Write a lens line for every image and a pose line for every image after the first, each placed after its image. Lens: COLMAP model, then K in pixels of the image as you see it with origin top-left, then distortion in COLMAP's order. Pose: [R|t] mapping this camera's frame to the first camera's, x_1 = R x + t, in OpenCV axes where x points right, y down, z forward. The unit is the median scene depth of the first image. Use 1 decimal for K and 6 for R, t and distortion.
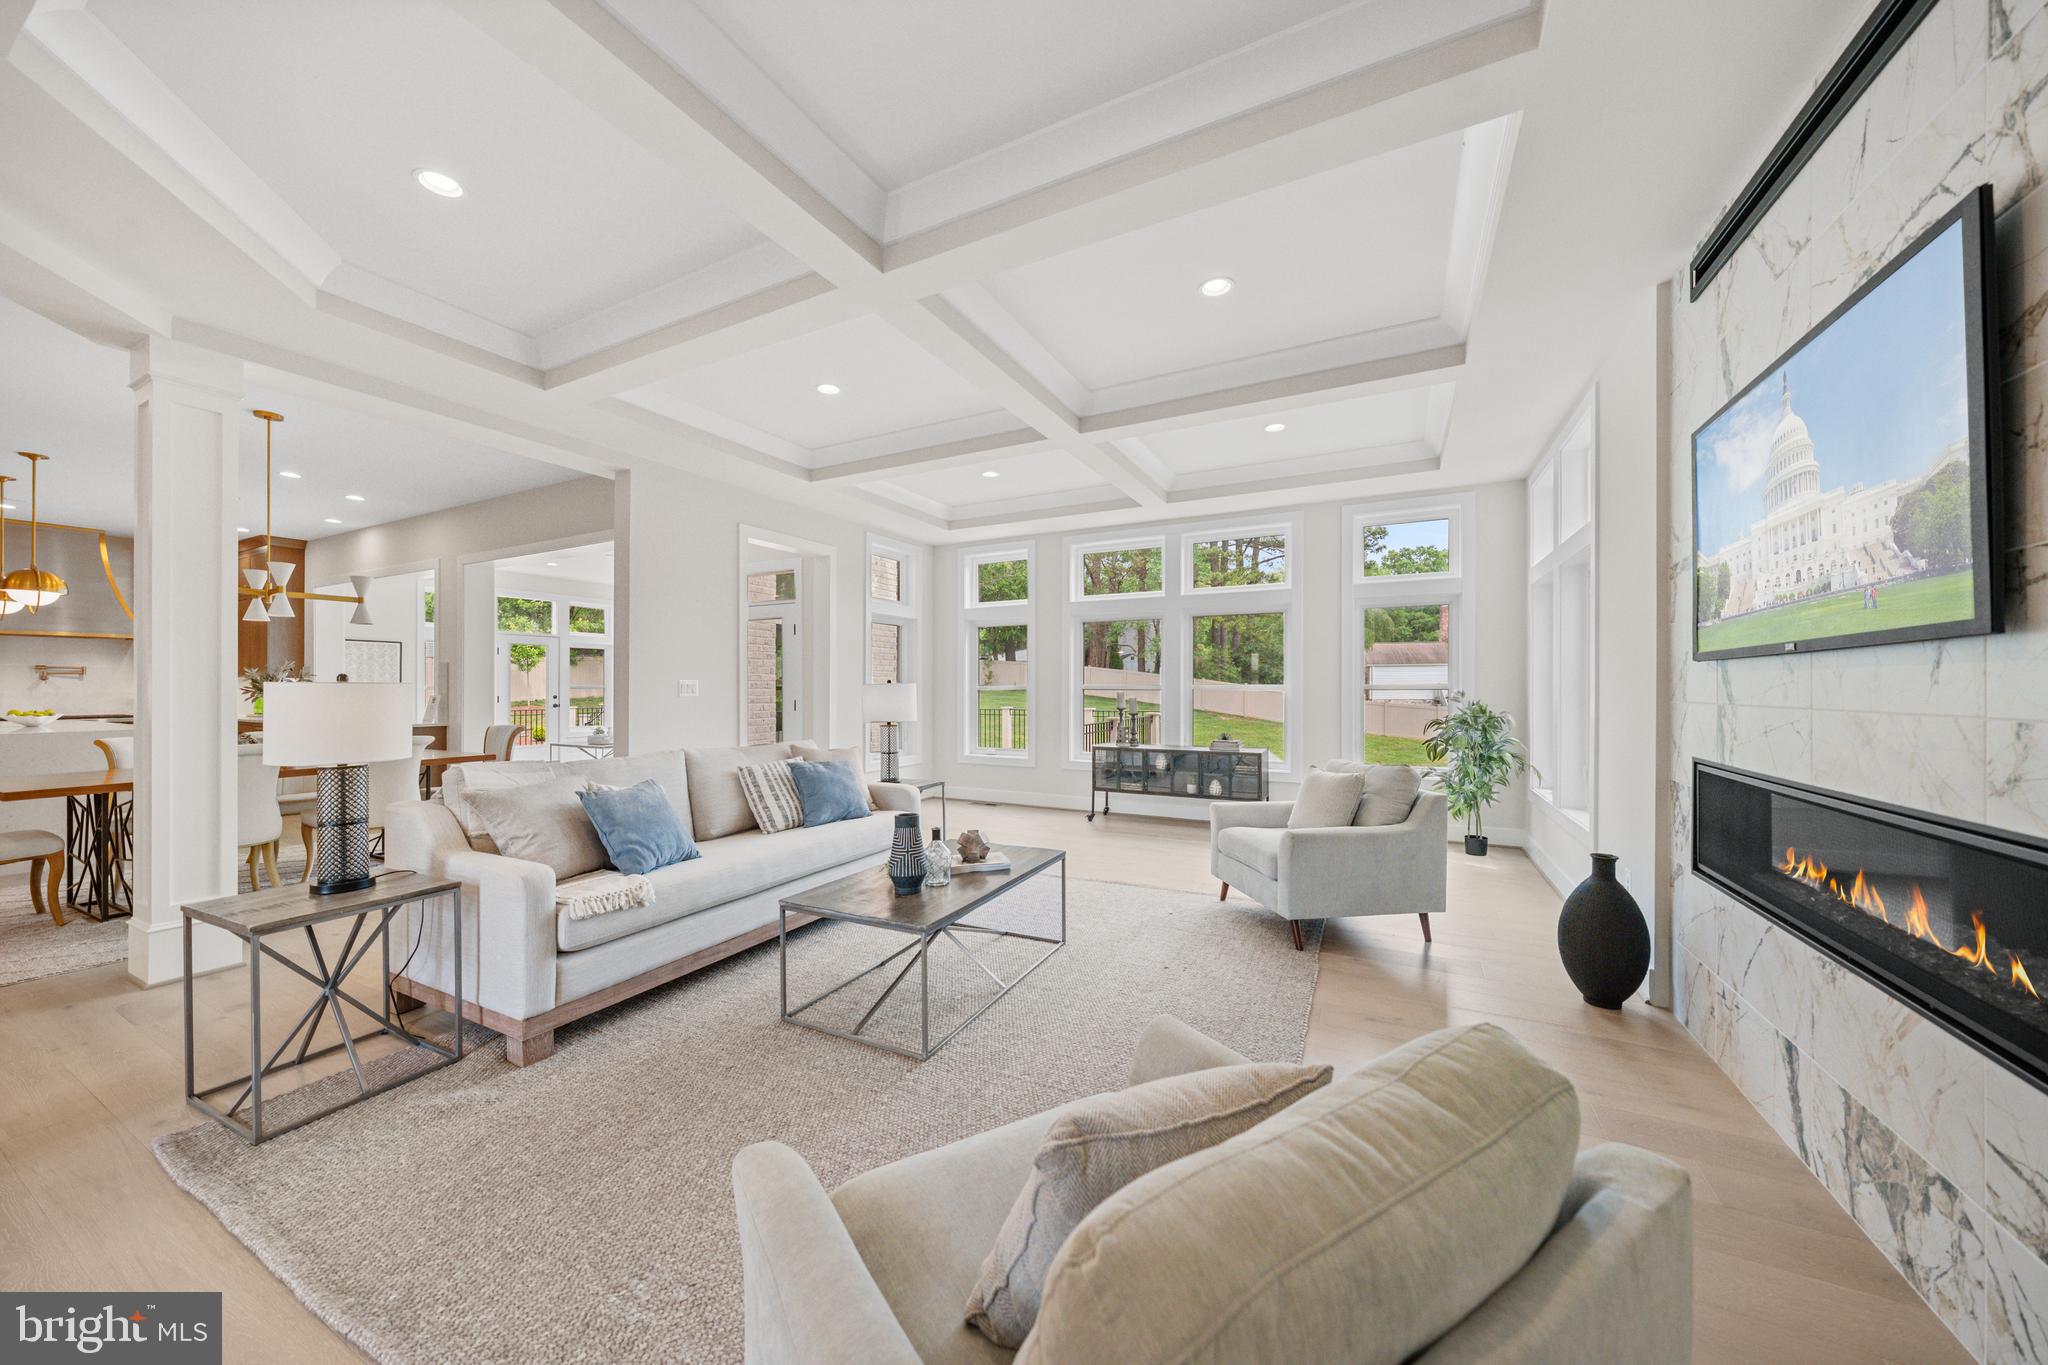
lens RADIAL K [[711.1, 0, 1022.4], [0, 711.1, 686.0], [0, 0, 1]] dist [0.000286, -0.000046]
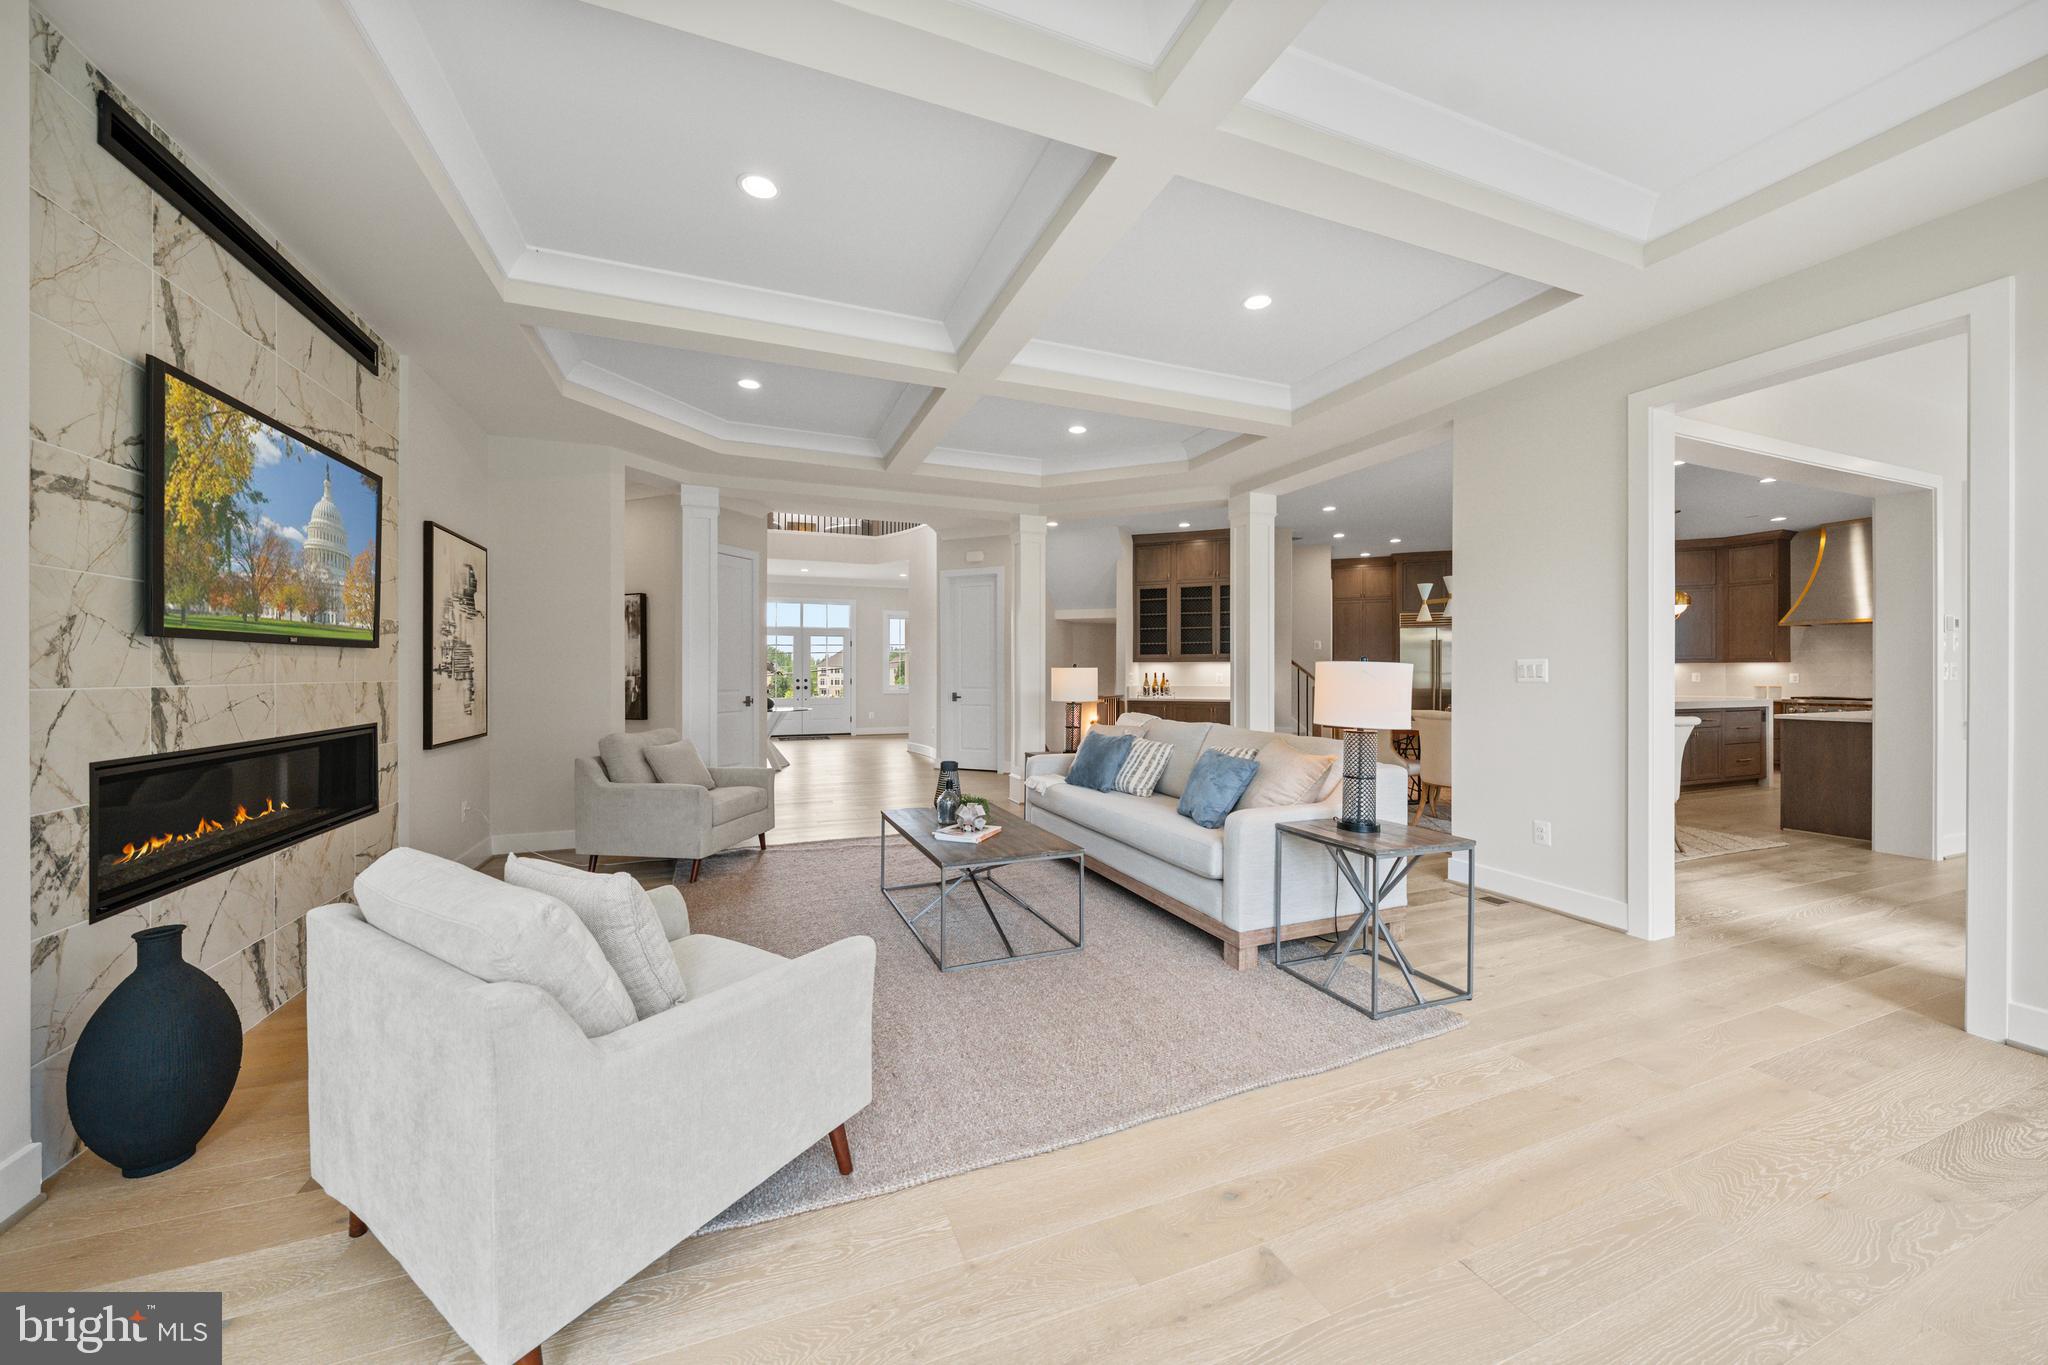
lens RADIAL K [[714.3, 0, 1017.2], [0, 714.3, 680.5], [0, 0, 1]] dist [0.000599, 0.000493]
pose [[-0.653631, 0.008037, -0.756771, 0.604129], [0.000526, 0.999948, 0.010166, 0.006649], [0.756813, 0.006246, -0.653601, 1.508397]]
